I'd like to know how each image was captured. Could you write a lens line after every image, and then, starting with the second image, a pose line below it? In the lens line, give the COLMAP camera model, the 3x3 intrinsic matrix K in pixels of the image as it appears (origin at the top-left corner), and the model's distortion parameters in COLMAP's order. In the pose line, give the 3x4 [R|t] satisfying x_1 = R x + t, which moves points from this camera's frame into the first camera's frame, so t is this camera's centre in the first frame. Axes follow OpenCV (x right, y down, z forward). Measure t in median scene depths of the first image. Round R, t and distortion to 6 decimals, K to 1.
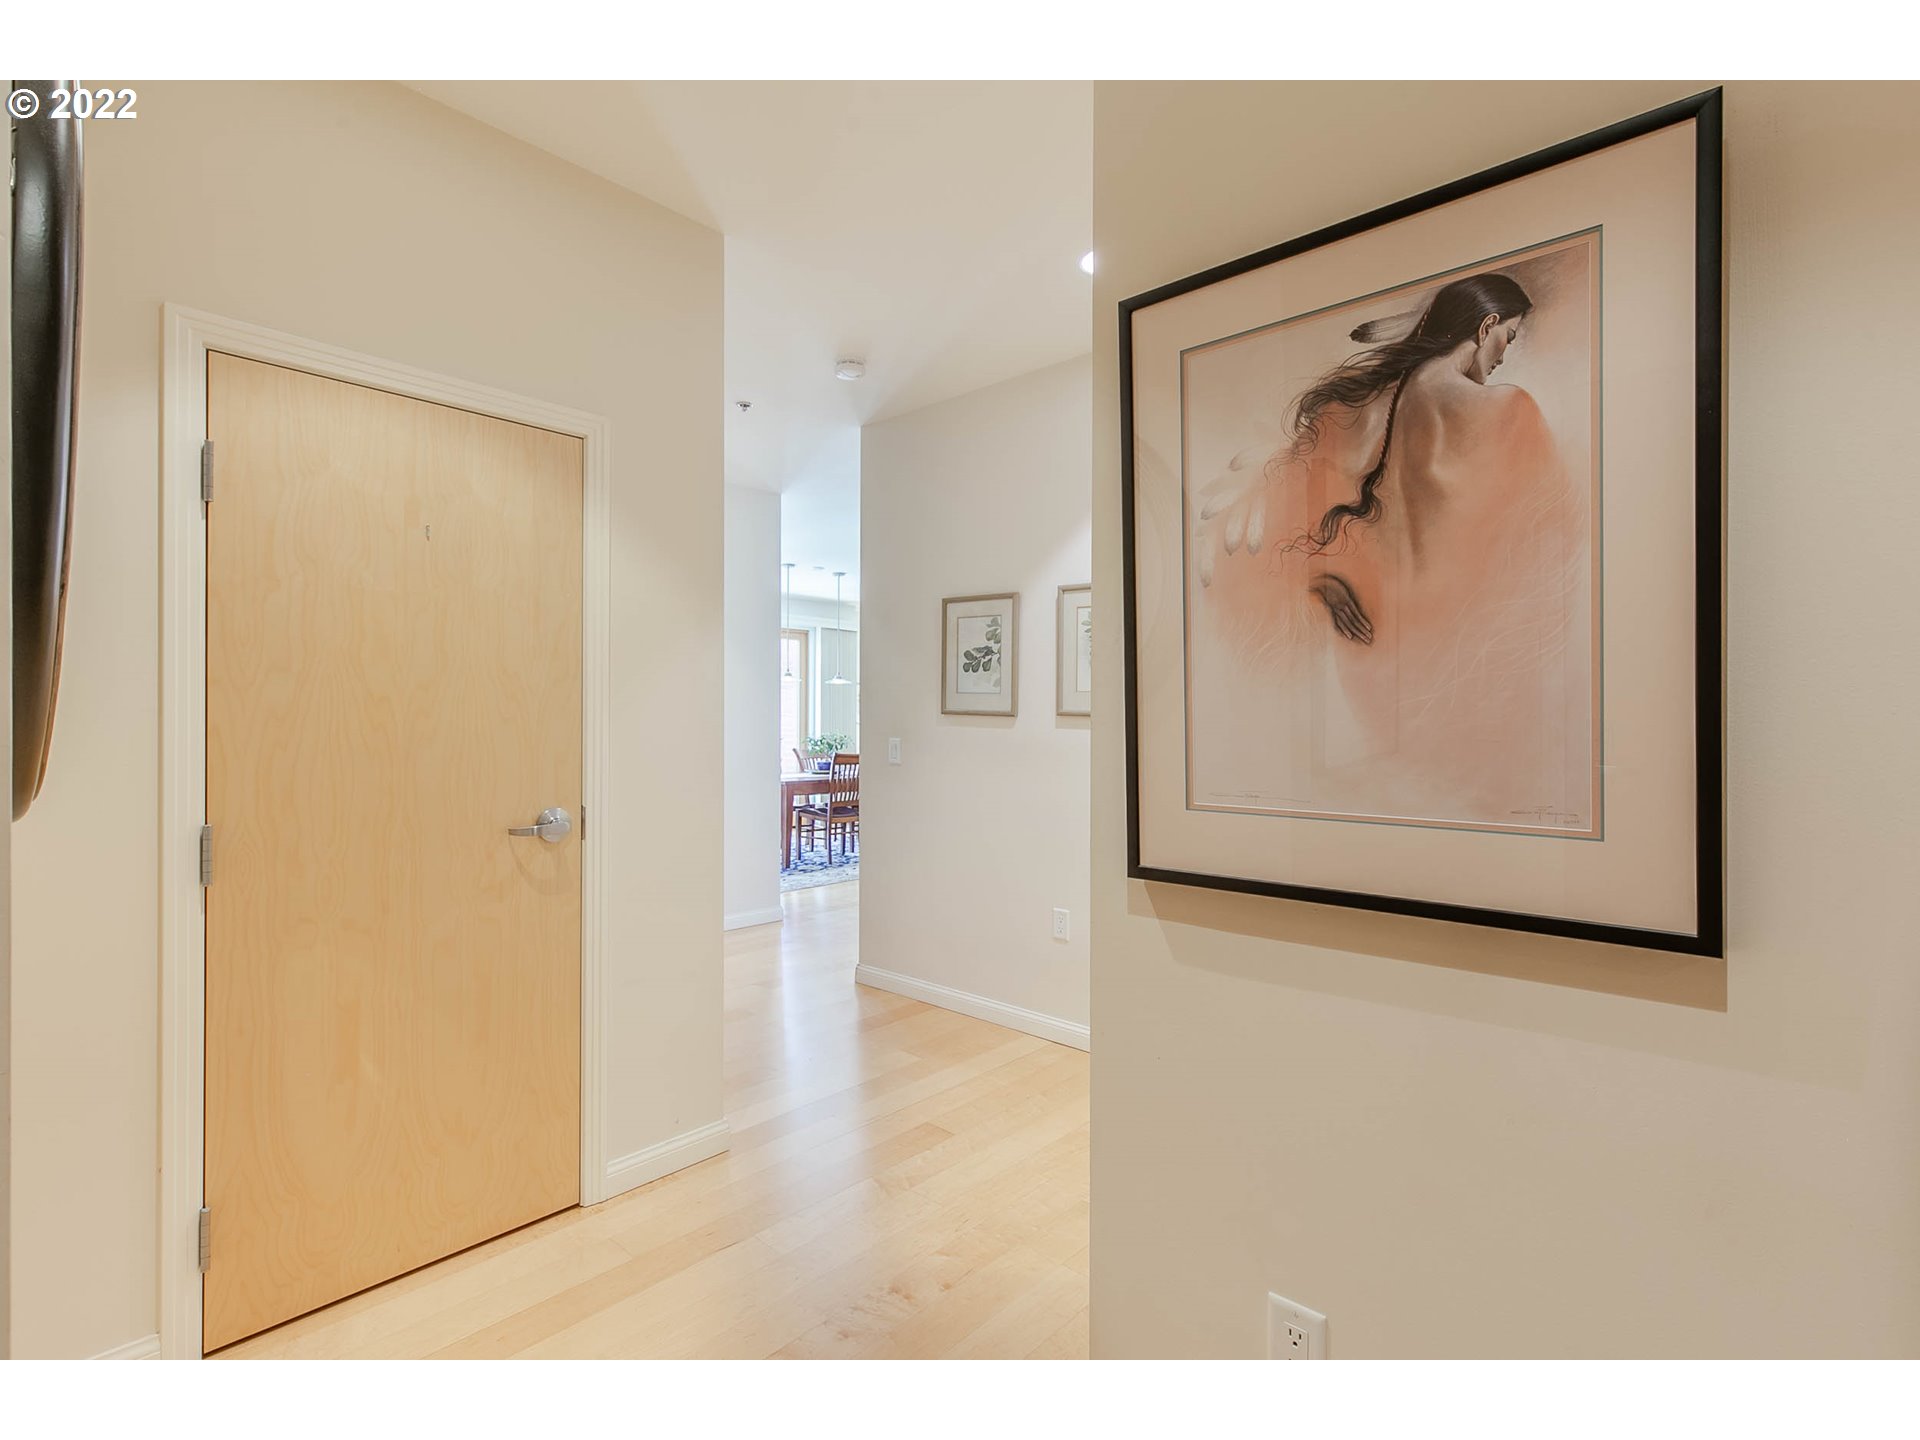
lens RADIAL K [[903.8, 0, 960.0], [0, 903.8, 720.0], [0, 0, 1]] dist [-0.001178, -0.000155]
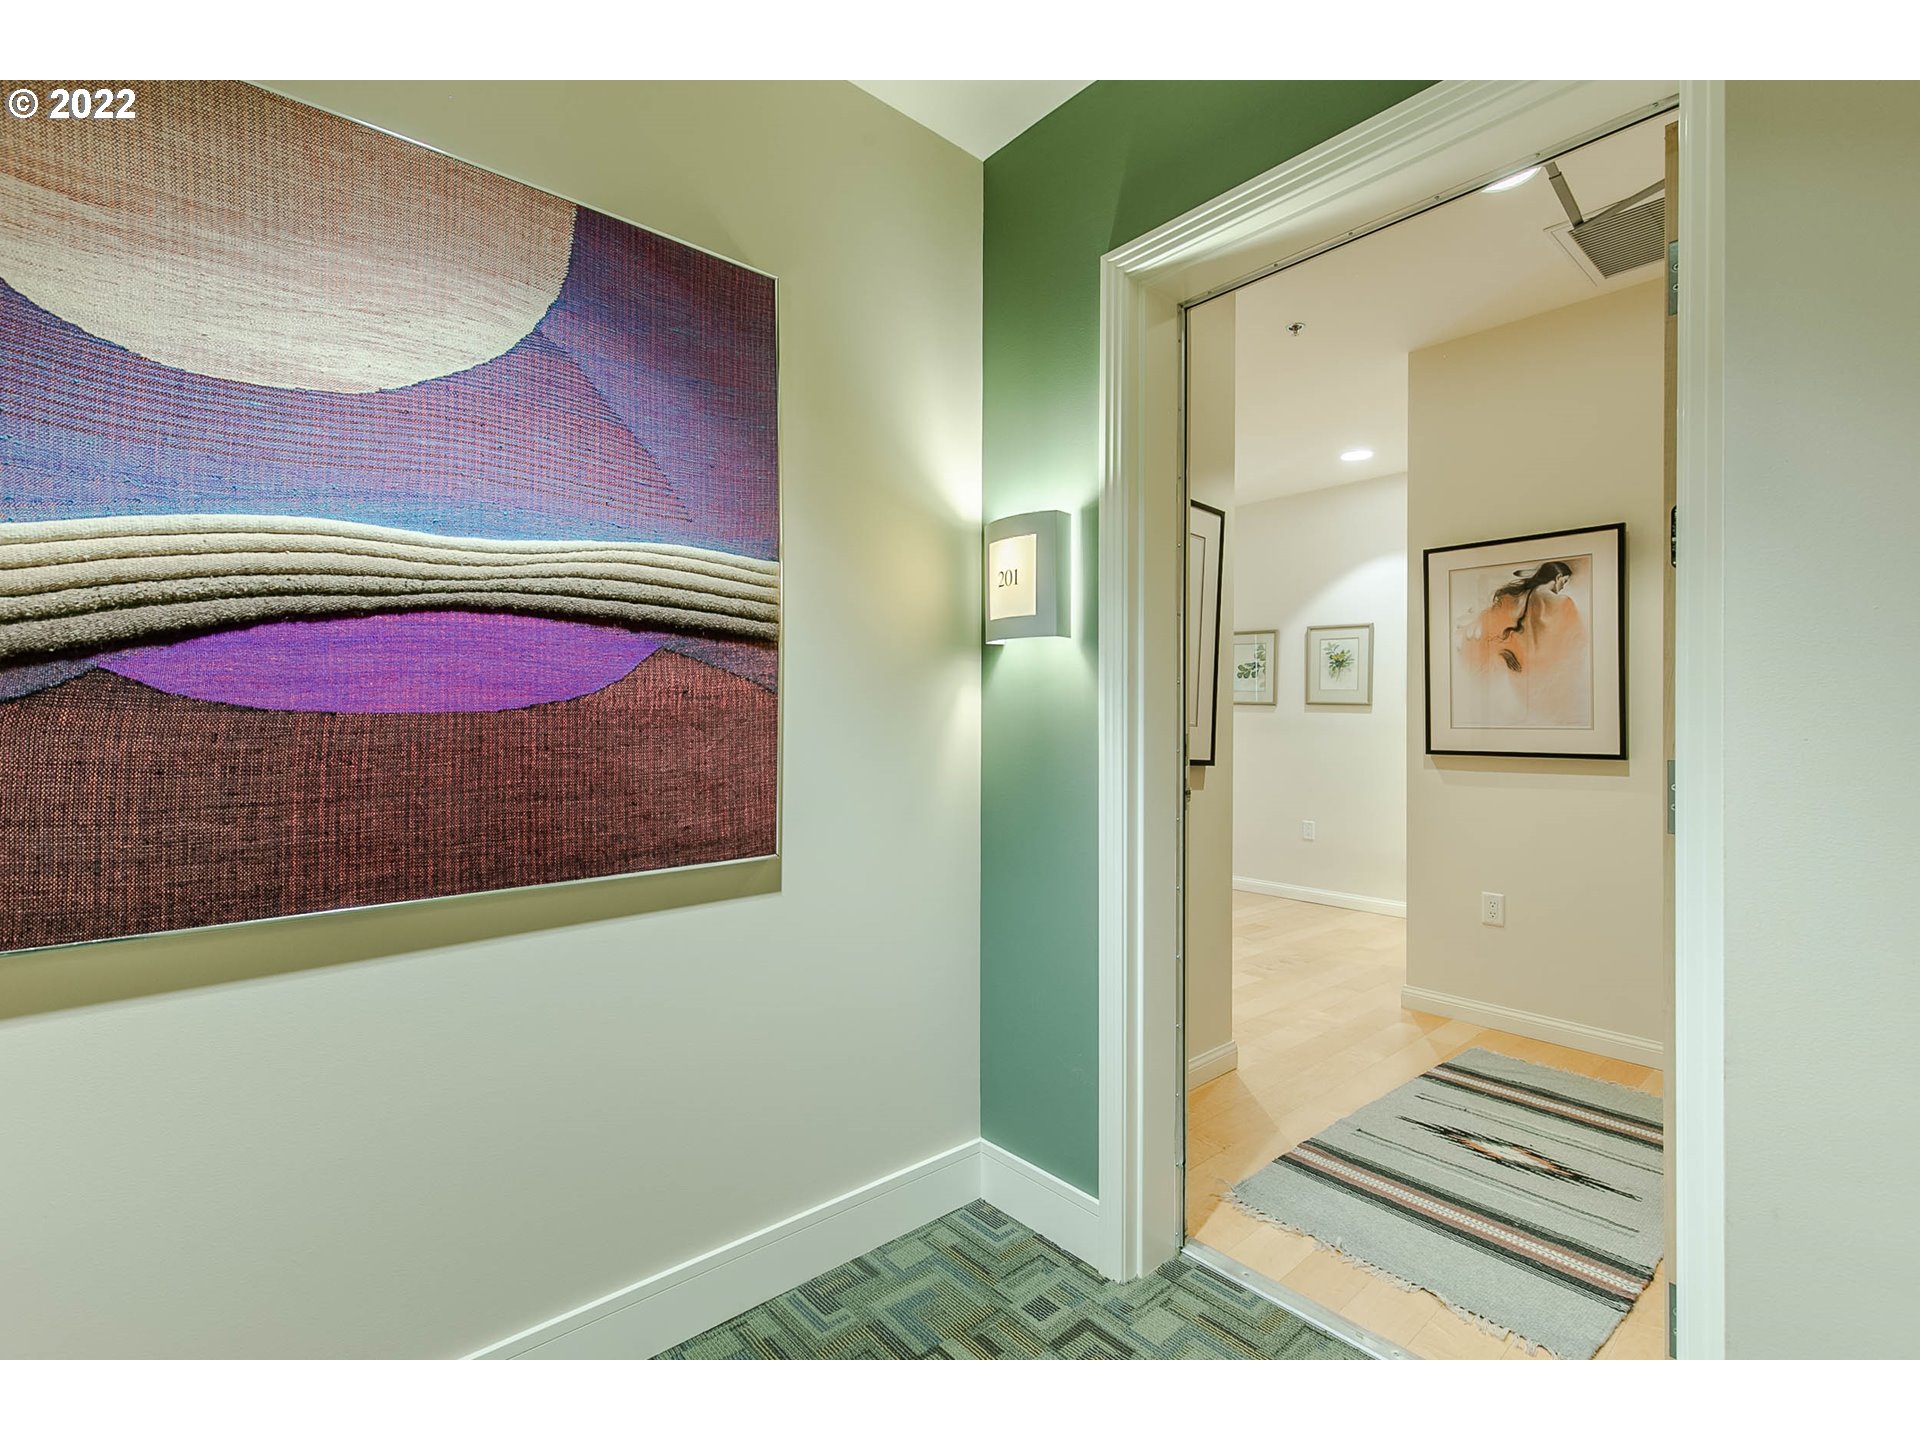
lens RADIAL K [[870.5, 0, 963.5], [0, 870.5, 712.2], [0, 0, 1]] dist [0.003840, -0.000023]
pose [[0.992619, 0.001930, -0.121262, -1.091542], [-0.003214, 0.999941, -0.010395, 0.092934], [0.121235, 0.010708, 0.992566, -2.225771]]
